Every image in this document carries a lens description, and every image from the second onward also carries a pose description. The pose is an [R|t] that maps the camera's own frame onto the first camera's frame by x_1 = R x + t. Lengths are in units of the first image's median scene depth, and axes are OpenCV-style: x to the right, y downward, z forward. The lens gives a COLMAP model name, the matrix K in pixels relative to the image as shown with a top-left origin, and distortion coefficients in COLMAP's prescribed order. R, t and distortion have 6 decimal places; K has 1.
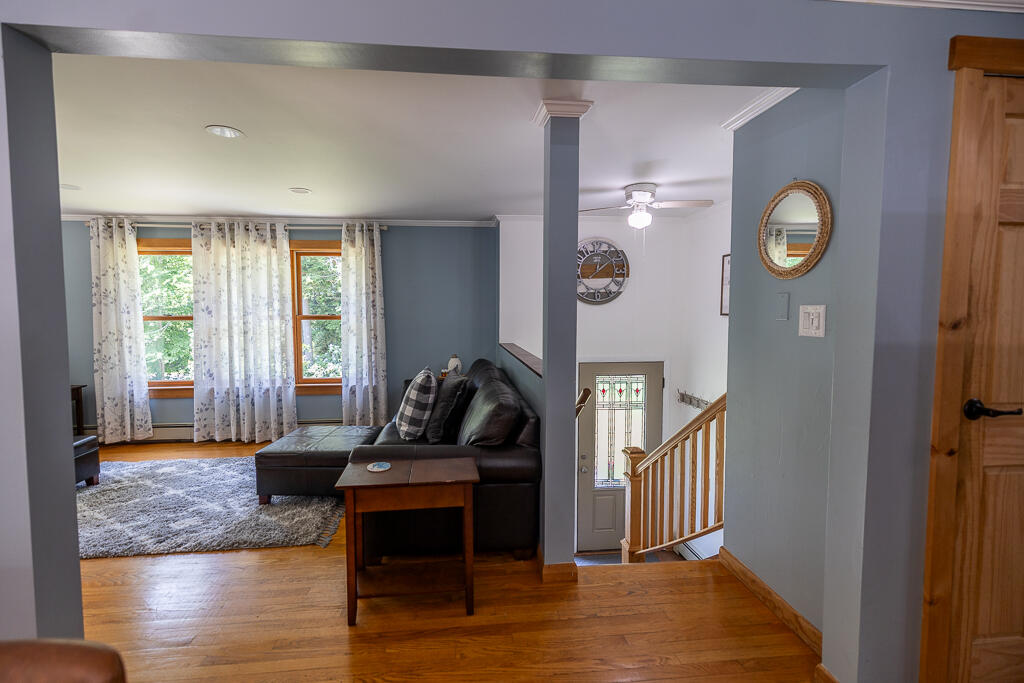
lens RADIAL K [[459.0, 0, 505.7], [0, 459.0, 338.2], [0, 0, 1]] dist [0.003532, -0.000024]
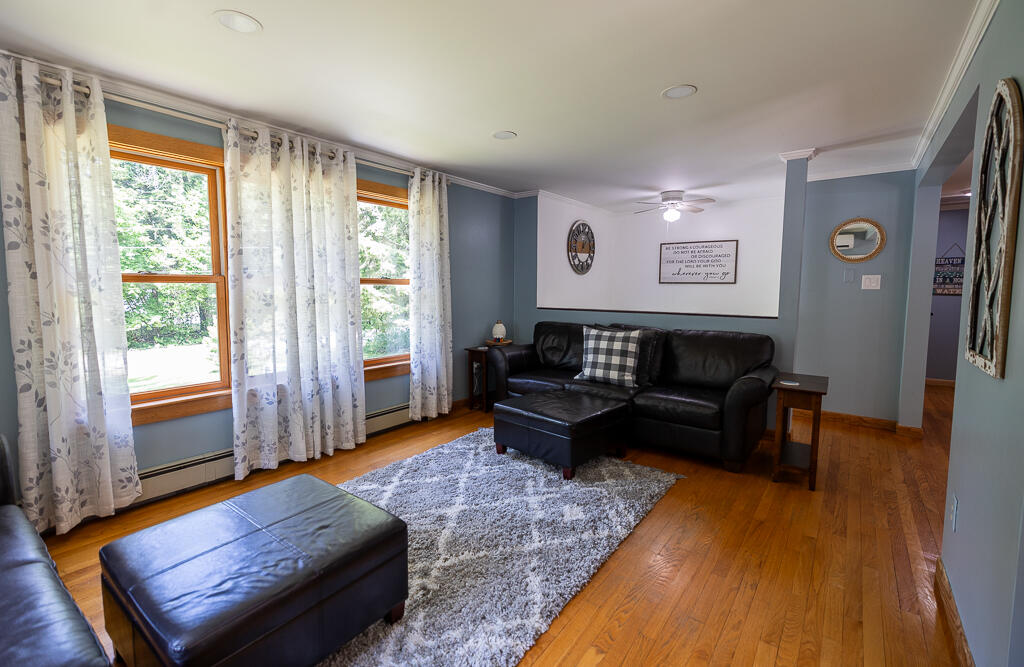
lens RADIAL K [[447.8, 0, 510.9], [0, 447.8, 322.8], [0, 0, 1]] dist [-0.002302, -0.000244]
pose [[0.684610, -0.054672, 0.726857, -0.852709], [0.037256, 0.998504, 0.040014, 0.003003], [-0.727957, -0.000315, 0.685623, 0.313722]]
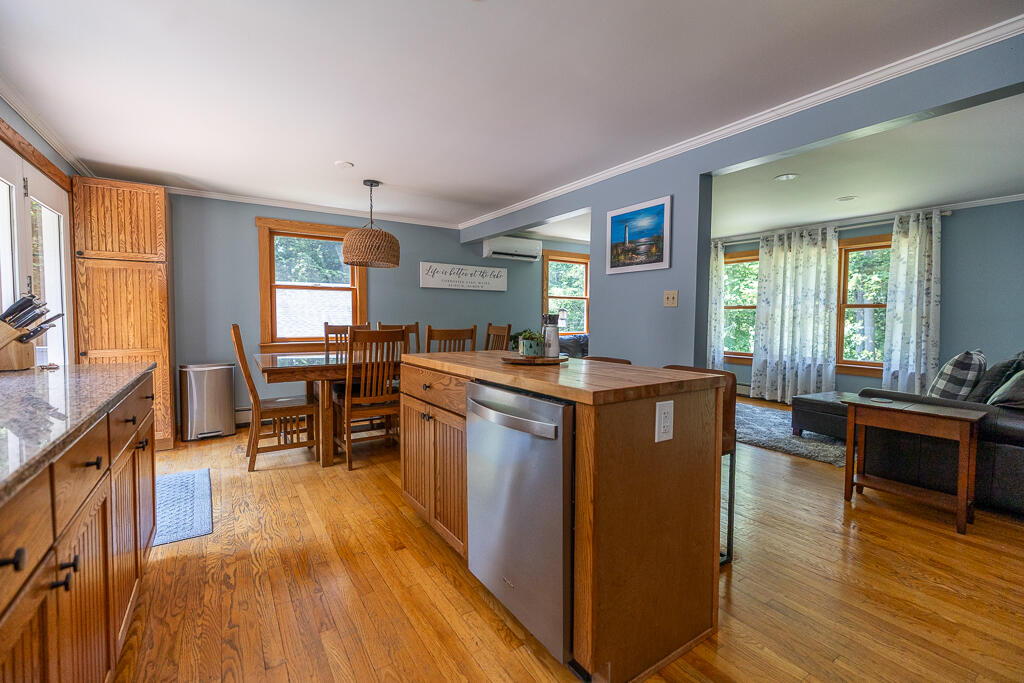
lens RADIAL K [[459.0, 0, 505.7], [0, 459.0, 338.2], [0, 0, 1]] dist [0.003532, -0.000024]
pose [[0.461668, 0.046794, -0.885818, 0.188942], [-0.060639, 0.997936, 0.021113, 0.064059], [0.884978, 0.043968, 0.463553, -0.285733]]
